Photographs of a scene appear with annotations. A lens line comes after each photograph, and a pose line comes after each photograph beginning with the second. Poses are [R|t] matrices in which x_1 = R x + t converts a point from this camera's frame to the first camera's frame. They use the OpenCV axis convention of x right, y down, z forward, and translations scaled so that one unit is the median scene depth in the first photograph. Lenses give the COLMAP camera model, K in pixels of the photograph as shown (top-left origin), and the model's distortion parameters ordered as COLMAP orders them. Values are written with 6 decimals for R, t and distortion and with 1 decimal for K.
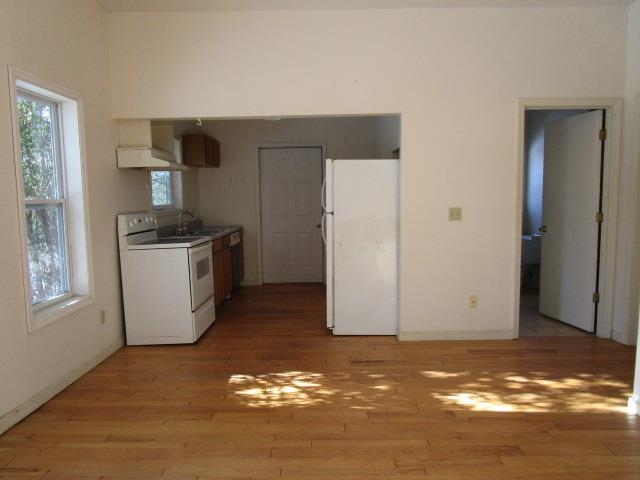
lens RADIAL K [[456.1, 0, 320.7], [0, 456.1, 241.3], [0, 0, 1]] dist [-0.041355, 0.002372]
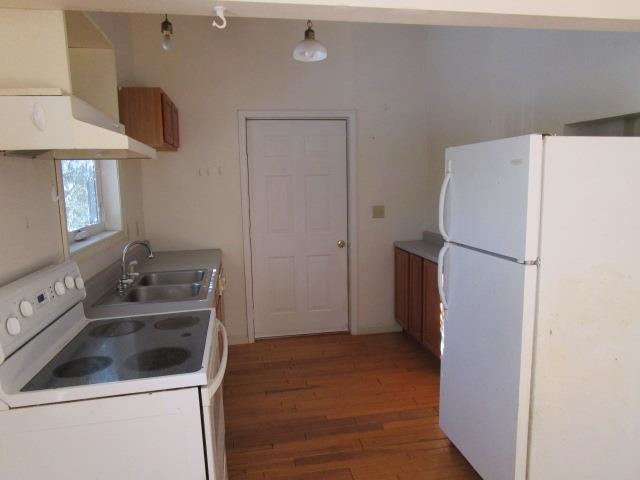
lens RADIAL K [[456.1, 0, 318.9], [0, 456.1, 239.6], [0, 0, 1]] dist [-0.041355, 0.002372]
pose [[0.981096, -0.032522, 0.190768, -0.190004], [0.026509, 0.999071, 0.033988, -0.076275], [-0.191696, -0.028288, 0.981047, 0.465046]]
